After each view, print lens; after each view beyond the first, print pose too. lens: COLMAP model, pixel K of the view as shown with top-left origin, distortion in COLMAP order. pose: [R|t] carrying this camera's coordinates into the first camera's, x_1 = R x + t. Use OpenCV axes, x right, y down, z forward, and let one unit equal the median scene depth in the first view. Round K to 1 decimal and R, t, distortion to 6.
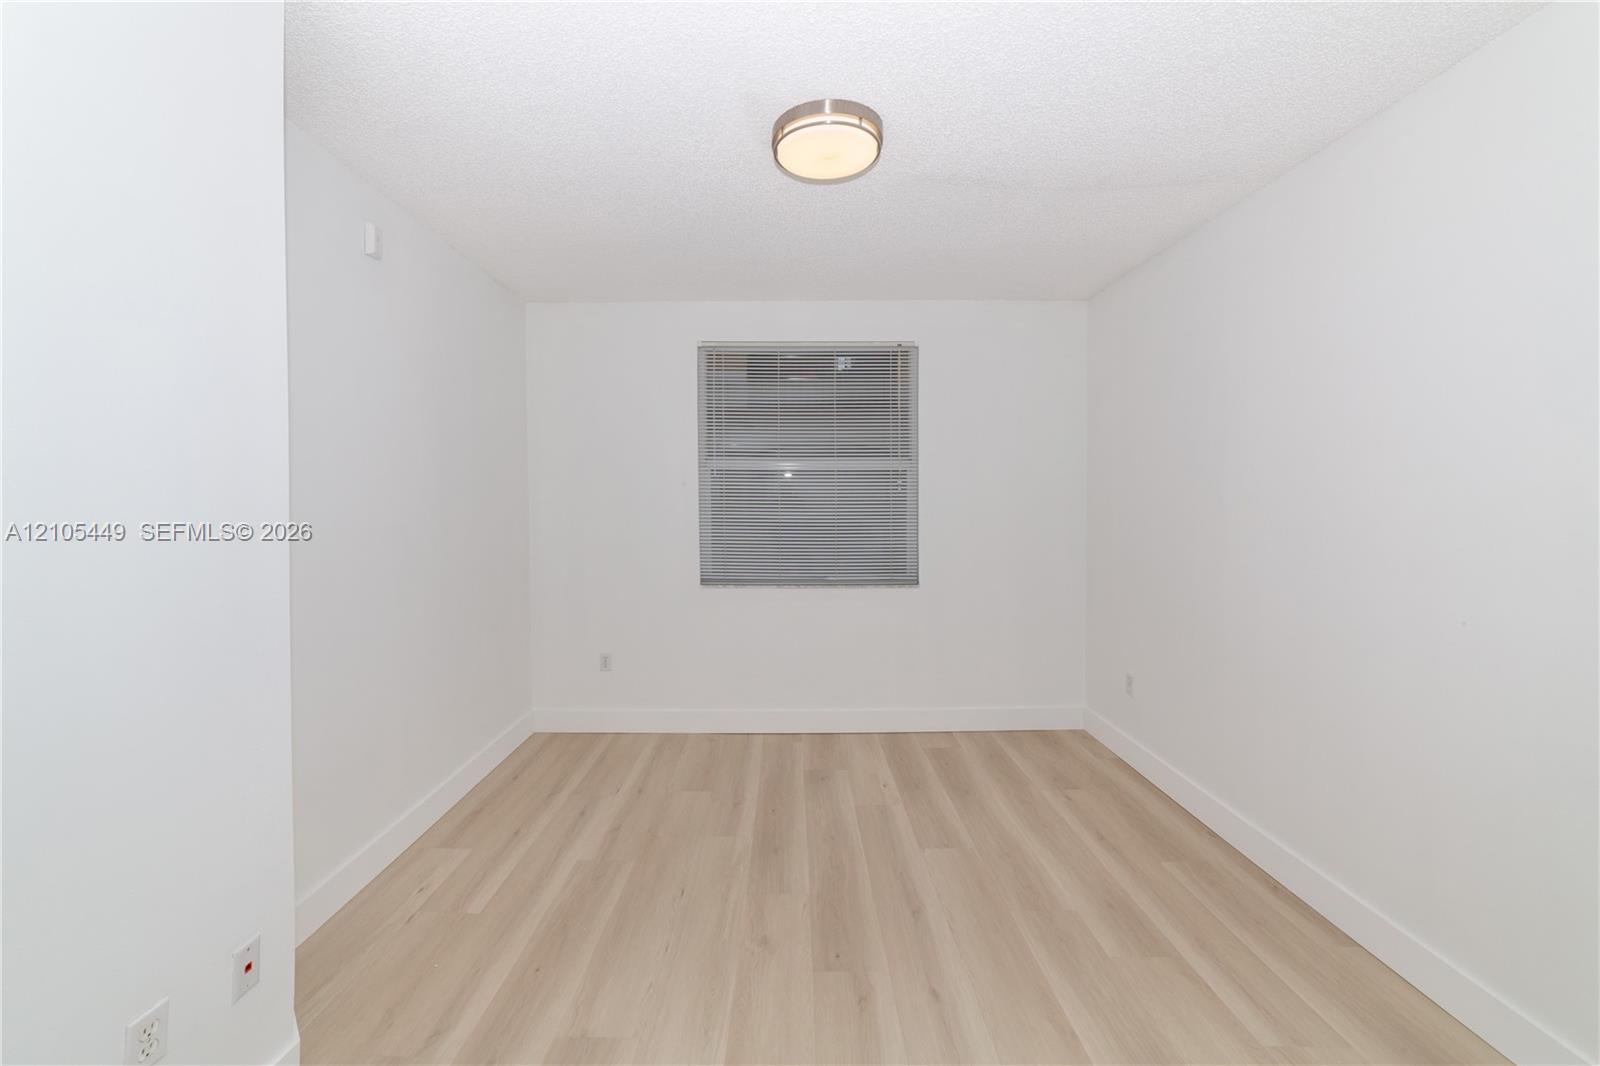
lens RADIAL K [[657.3, 0, 765.0], [0, 657.3, 525.4], [0, 0, 1]] dist [-0.054106, 0.030626]
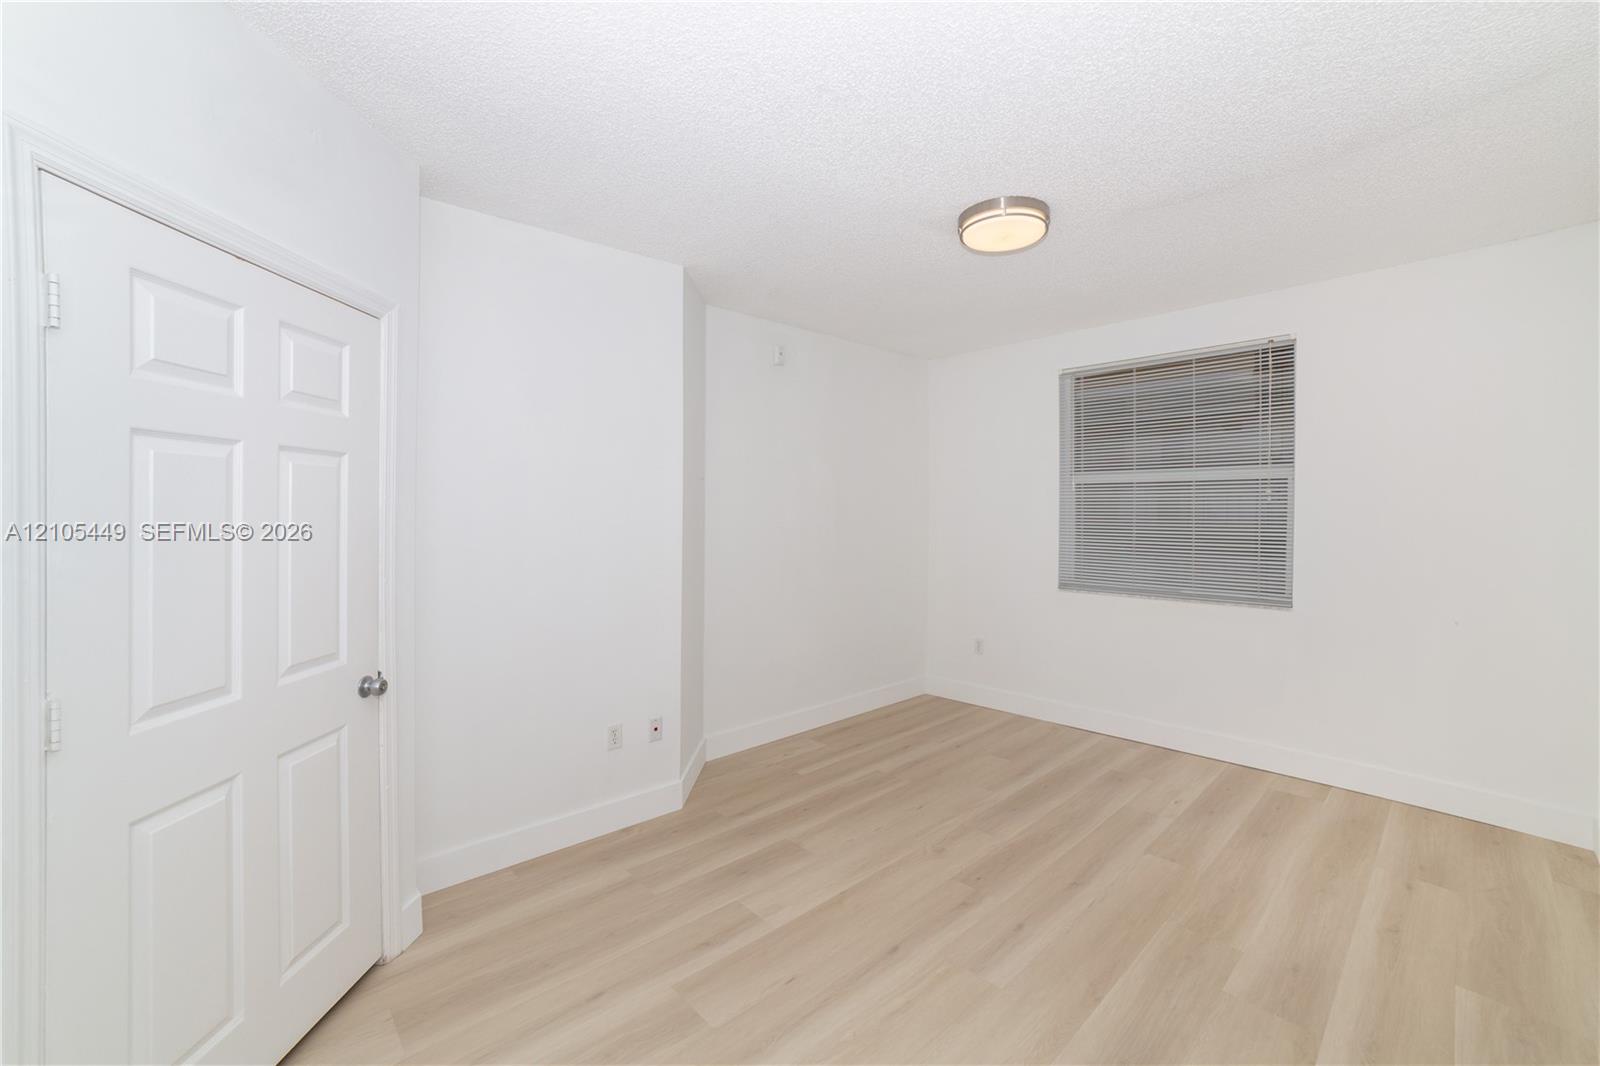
lens RADIAL K [[645.3, 0, 810.4], [0, 645.3, 521.7], [0, 0, 1]] dist [-0.069143, 0.031507]
pose [[0.704331, 0.011750, -0.709774, 0.438659], [-0.023499, 0.999701, -0.006768, -0.005251], [0.709483, 0.021446, 0.704397, -0.065885]]
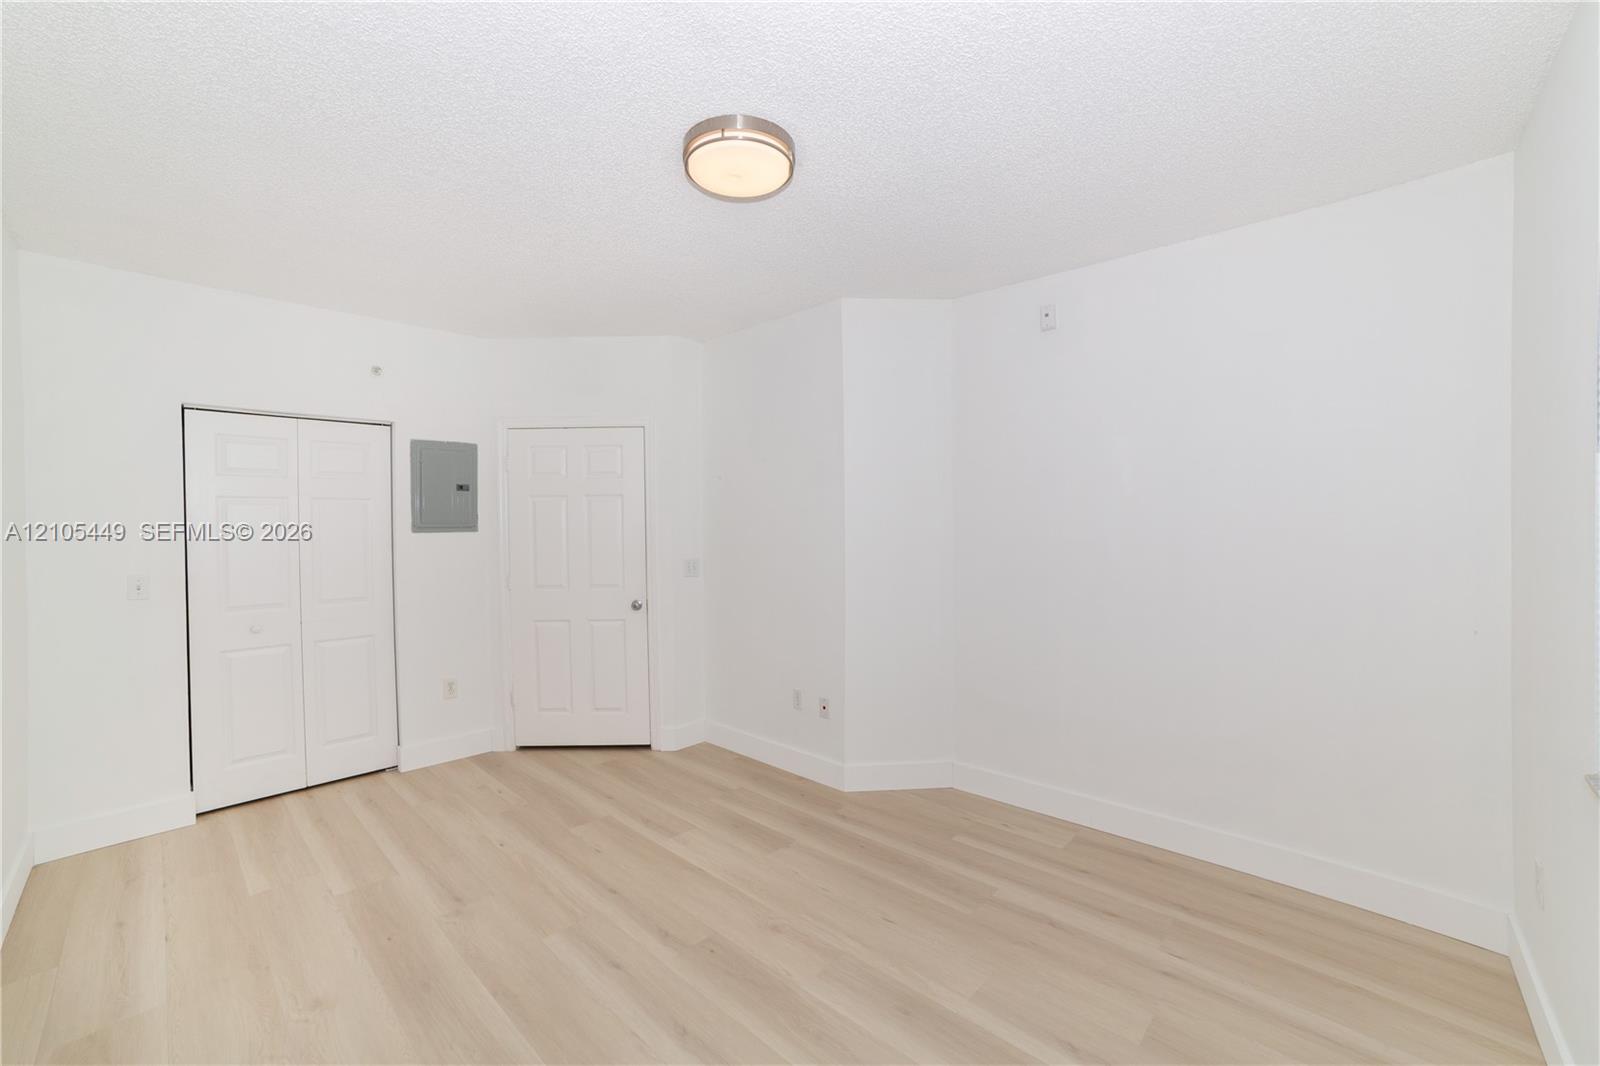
lens RADIAL K [[663.6, 0, 791.0], [0, 663.6, 515.8], [0, 0, 1]] dist [-0.059101, 0.026165]
pose [[-0.677510, 0.008778, -0.735461, 0.479724], [-0.001572, 0.999909, 0.013383, -0.042905], [0.735512, 0.010223, -0.677434, 1.073028]]
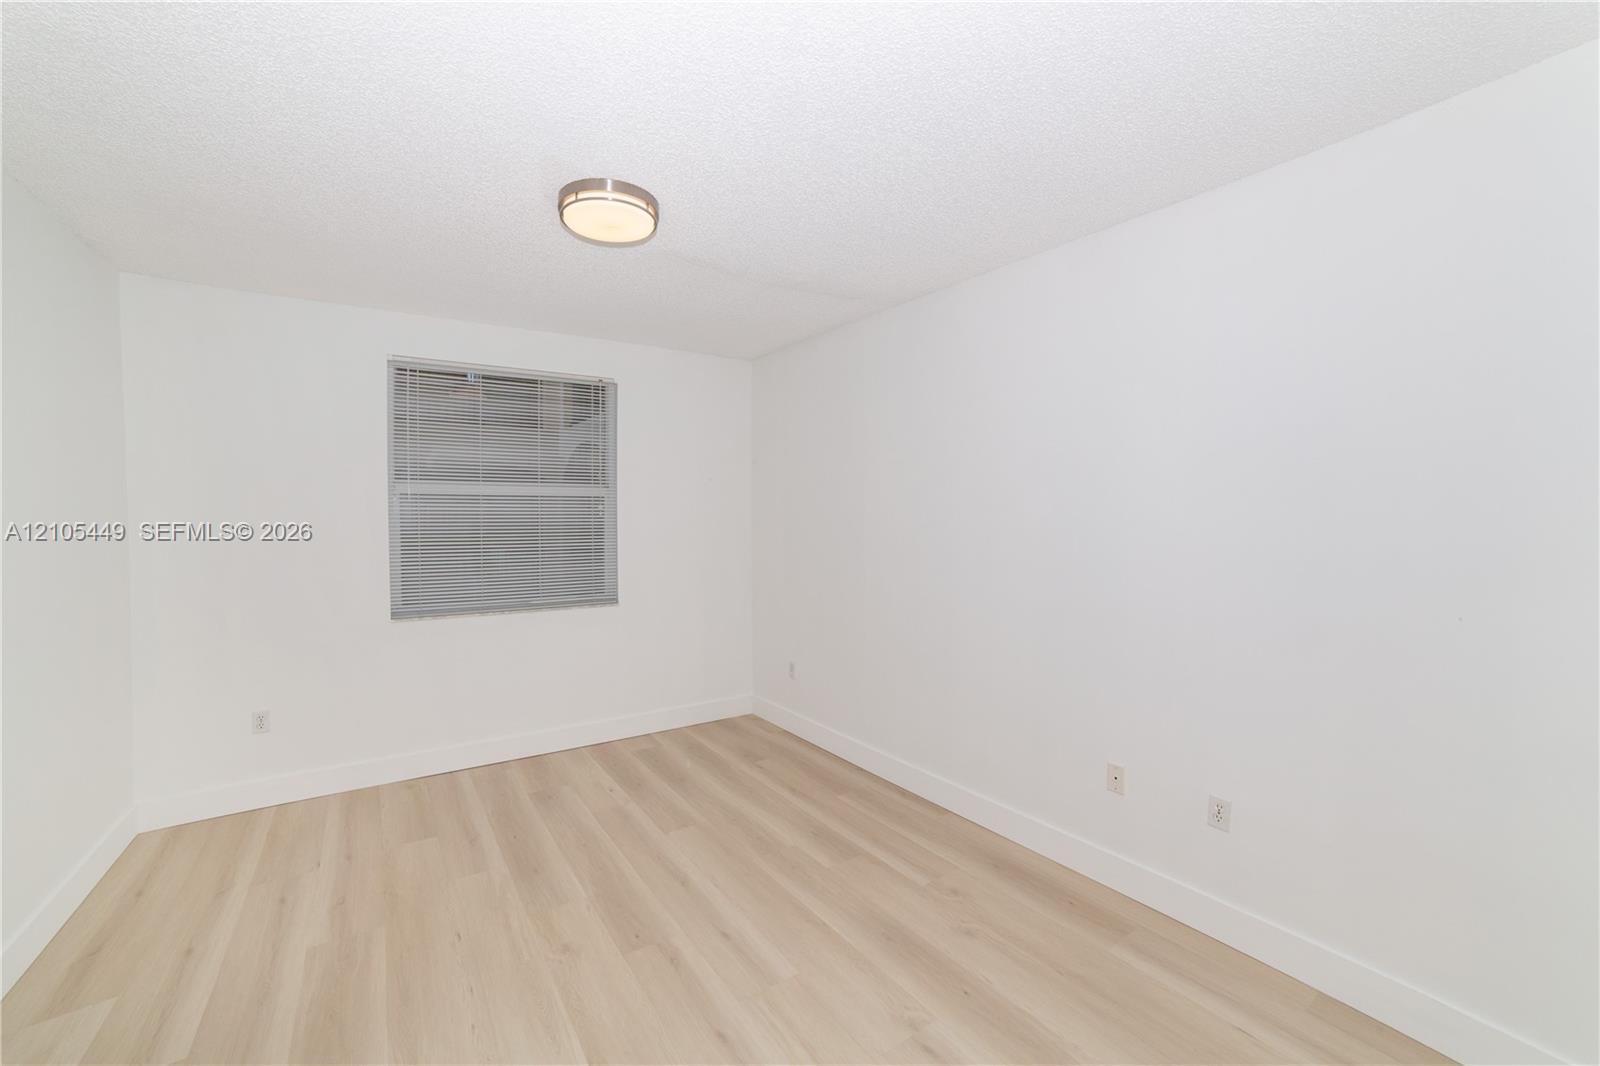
lens RADIAL K [[662.3, 0, 764.2], [0, 662.3, 524.3], [0, 0, 1]] dist [-0.056363, 0.038281]
pose [[0.835023, -0.006269, 0.550179, -0.189574], [0.020378, 0.999601, -0.019538, -0.014723], [-0.549837, 0.027526, 0.834818, -0.055993]]
